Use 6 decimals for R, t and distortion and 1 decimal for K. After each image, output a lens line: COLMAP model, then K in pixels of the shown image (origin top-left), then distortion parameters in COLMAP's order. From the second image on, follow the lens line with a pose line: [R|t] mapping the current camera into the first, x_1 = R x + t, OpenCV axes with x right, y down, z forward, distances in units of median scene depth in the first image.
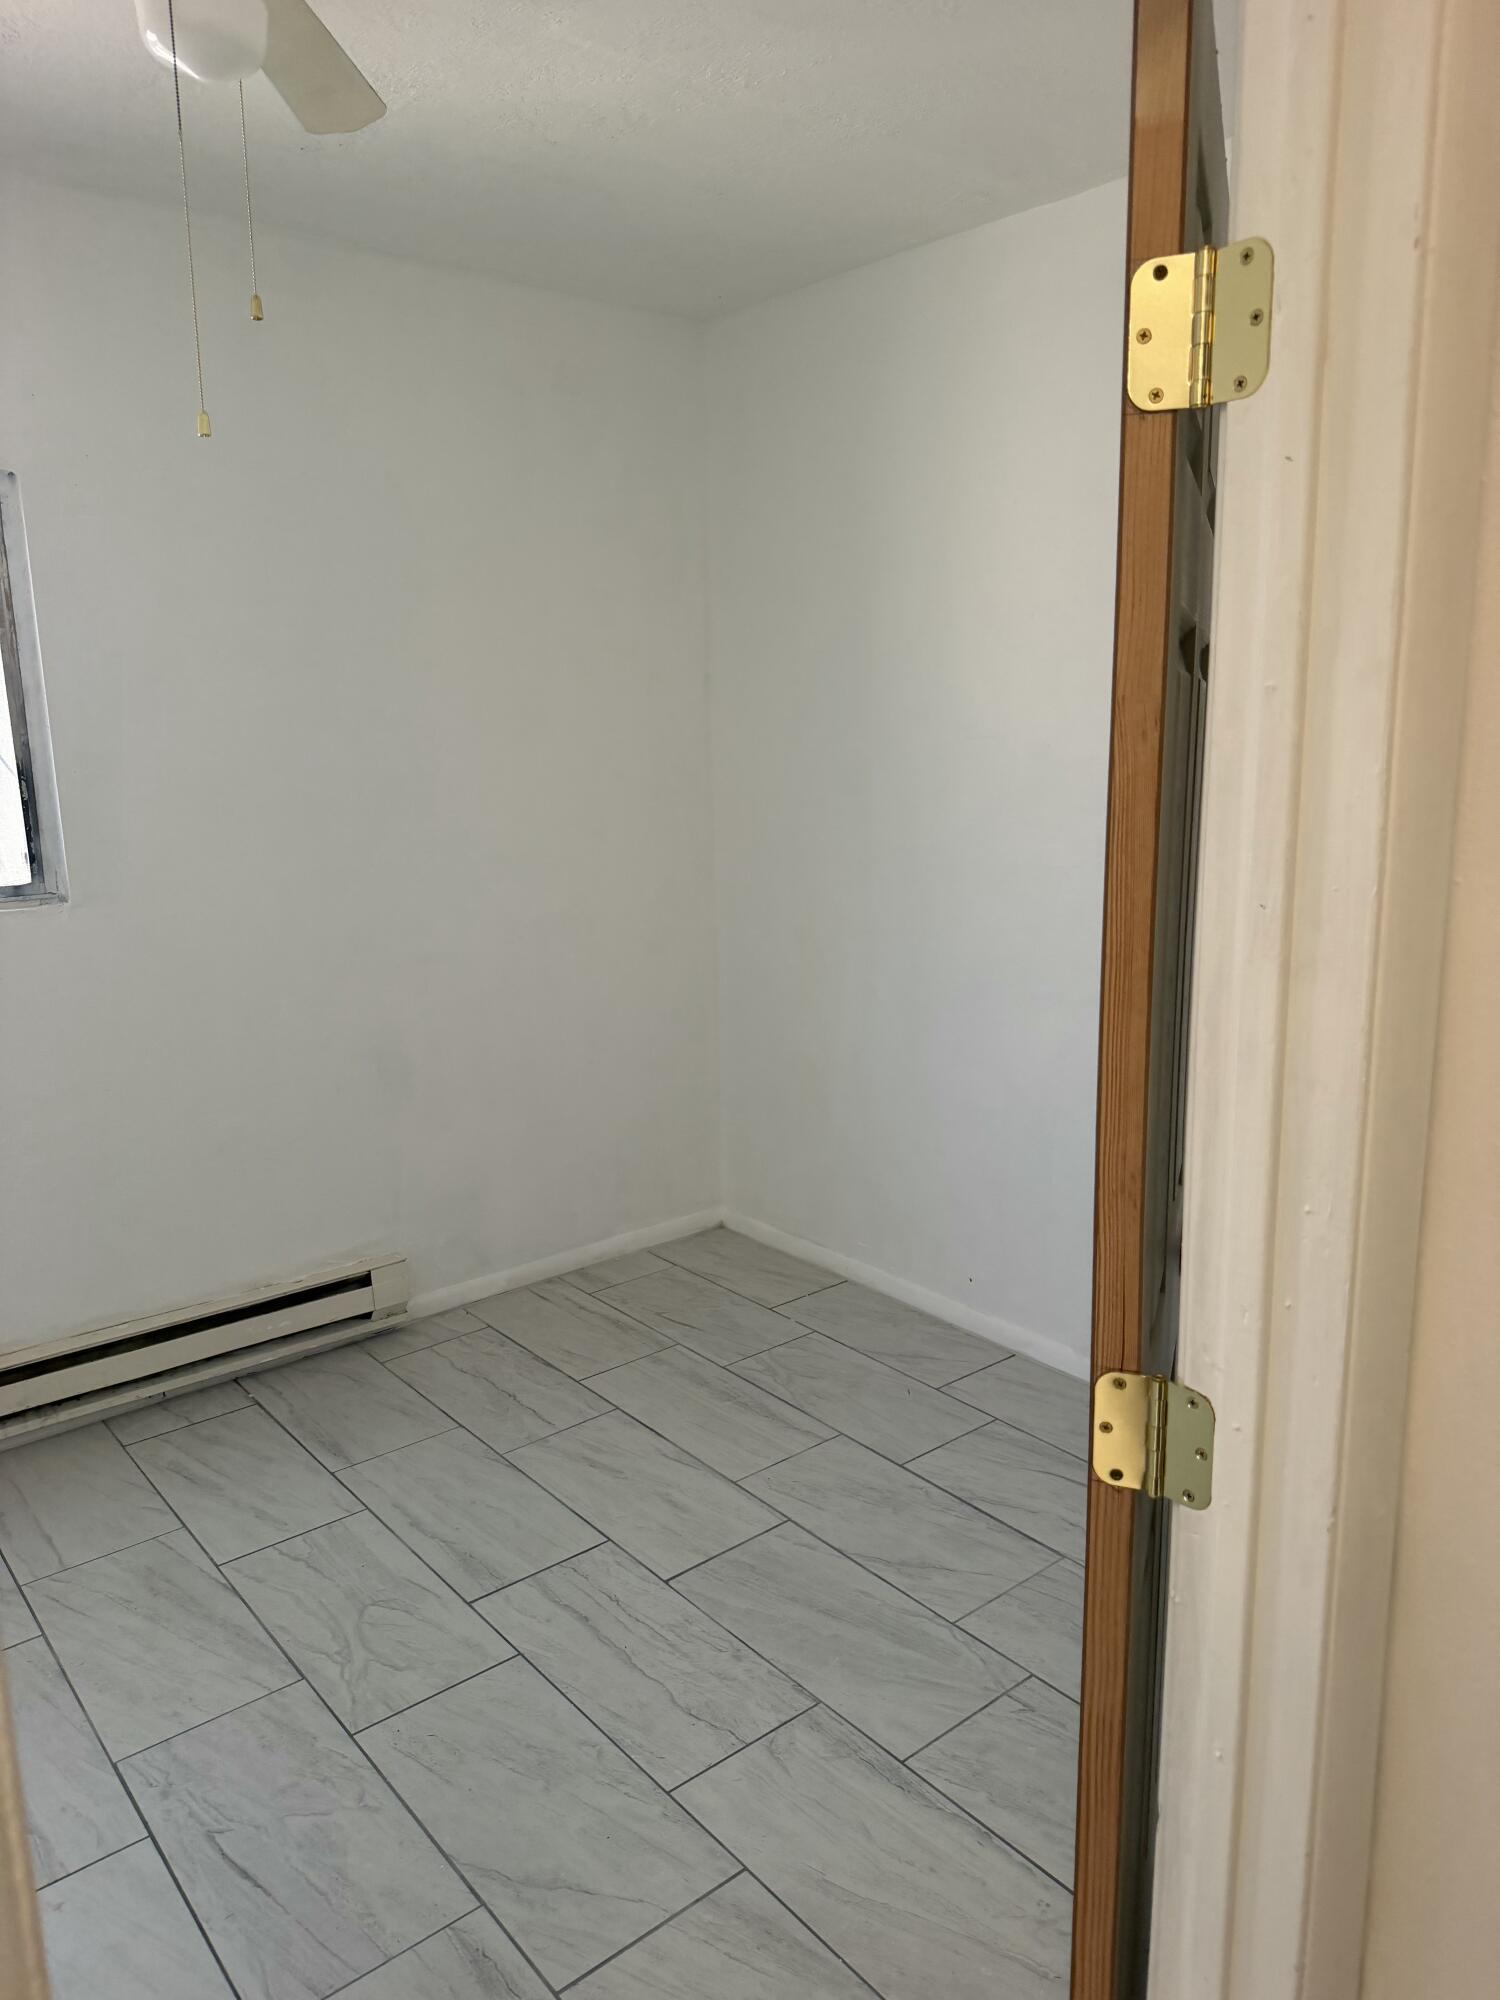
lens RADIAL K [[1436.1, 0, 750.0], [0, 1436.1, 1000.0], [0, 0, 1]] dist [0.021359, 0.000334]
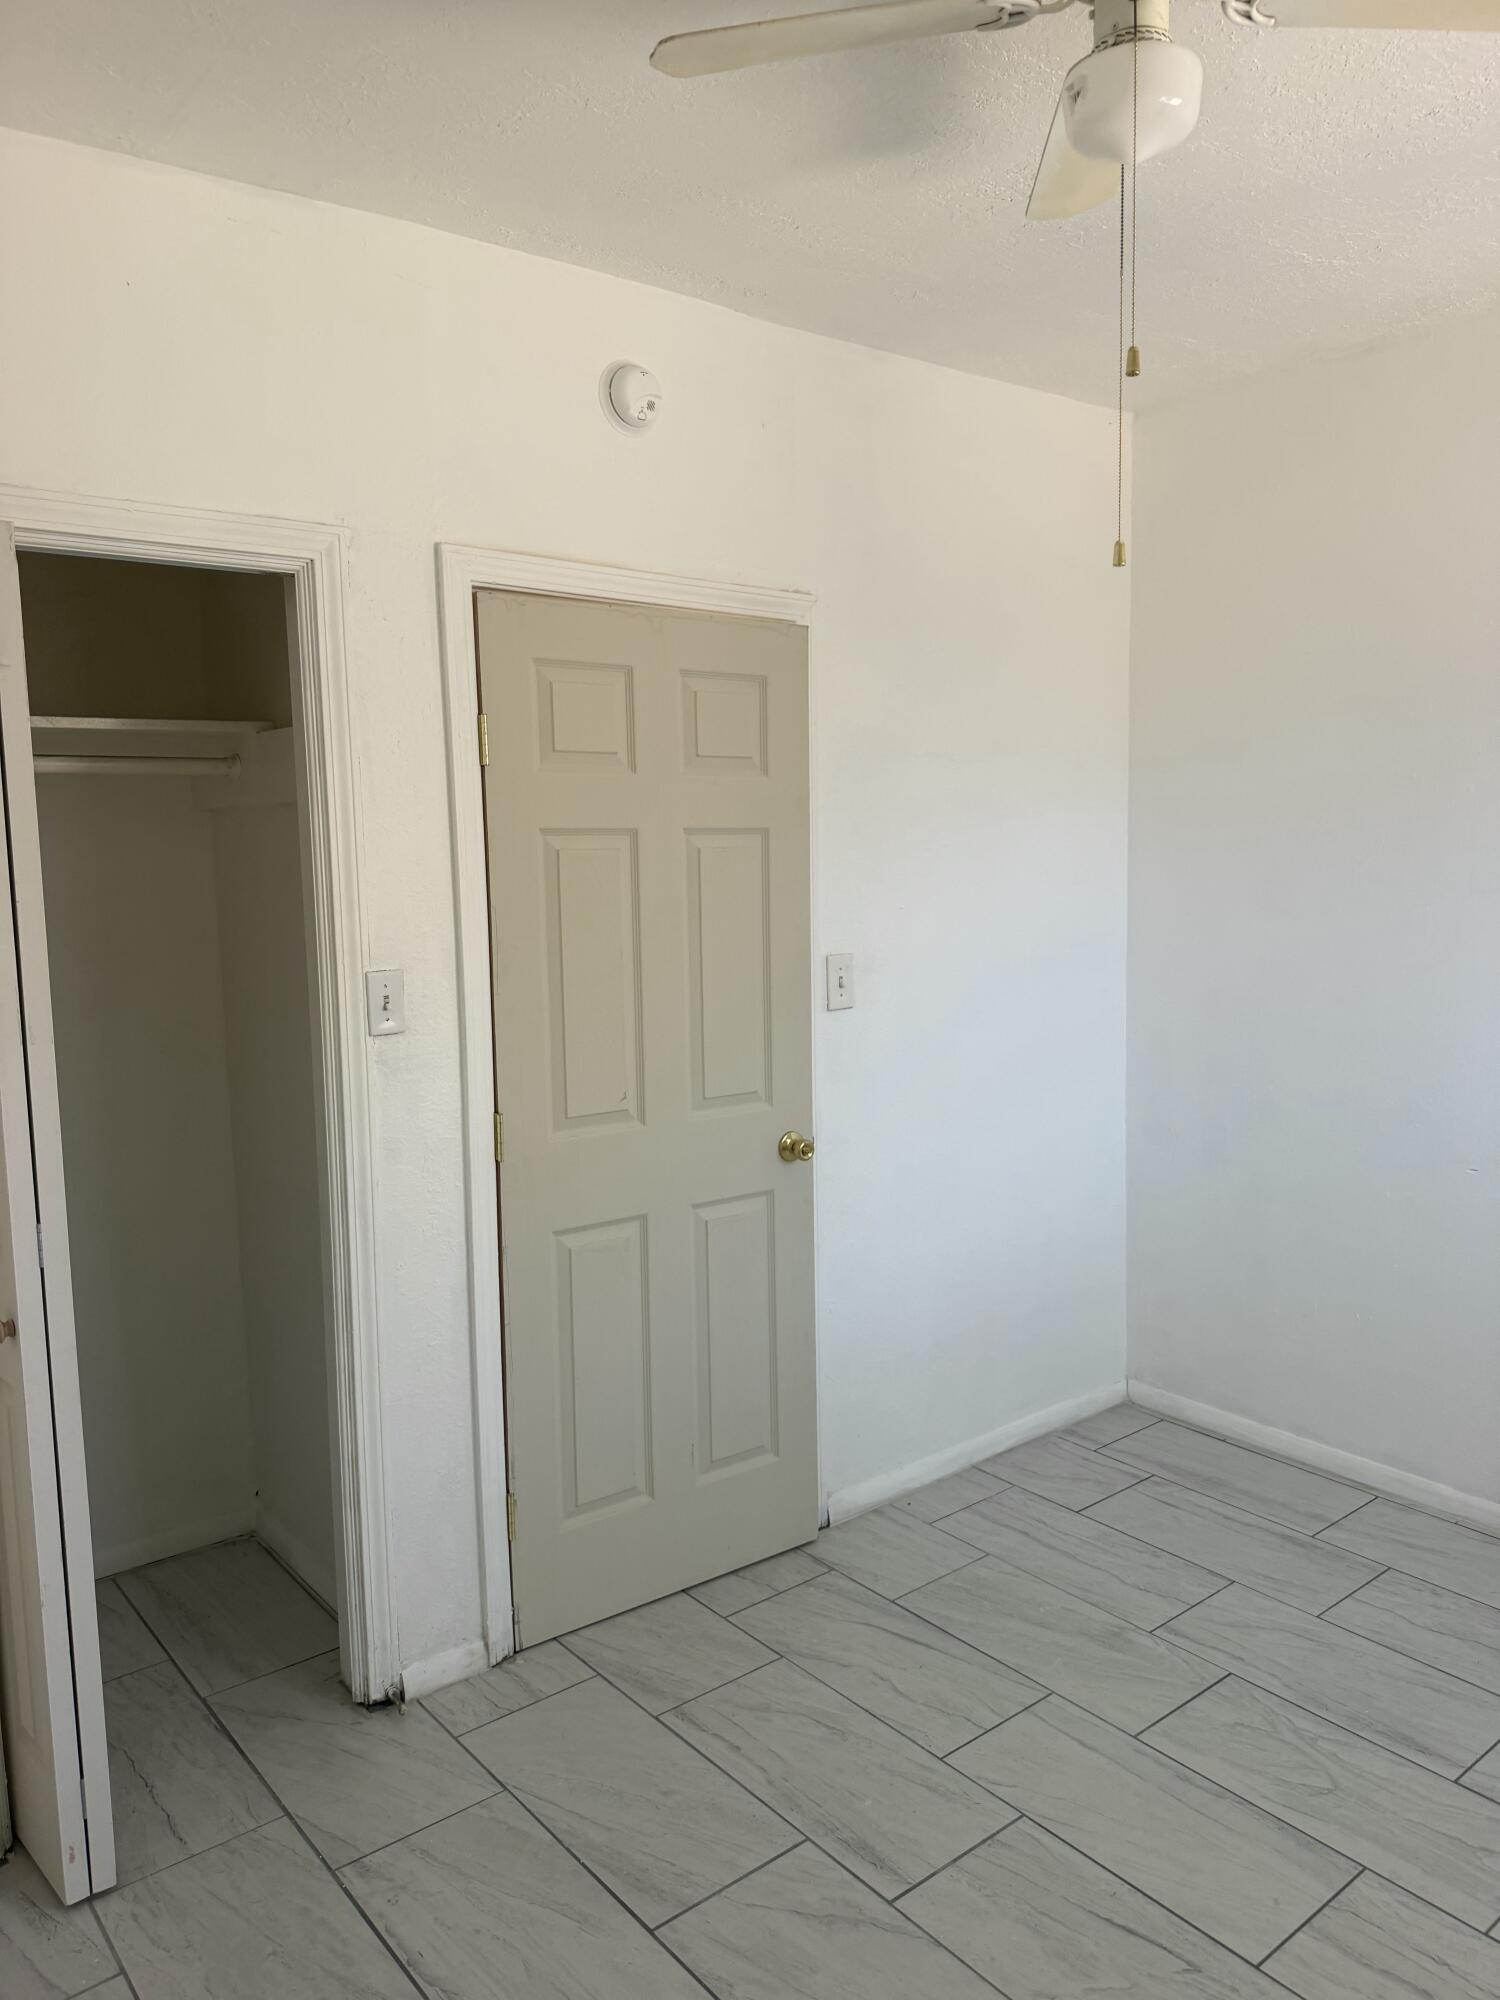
lens RADIAL K [[1436.1, 0, 750.0], [0, 1436.1, 1000.0], [0, 0, 1]] dist [0.021359, 0.000334]
pose [[-0.999262, 0.037373, 0.008824, -0.111944], [0.038313, 0.954717, 0.295037, -0.368351], [0.002602, 0.295158, -0.955445, 1.847637]]
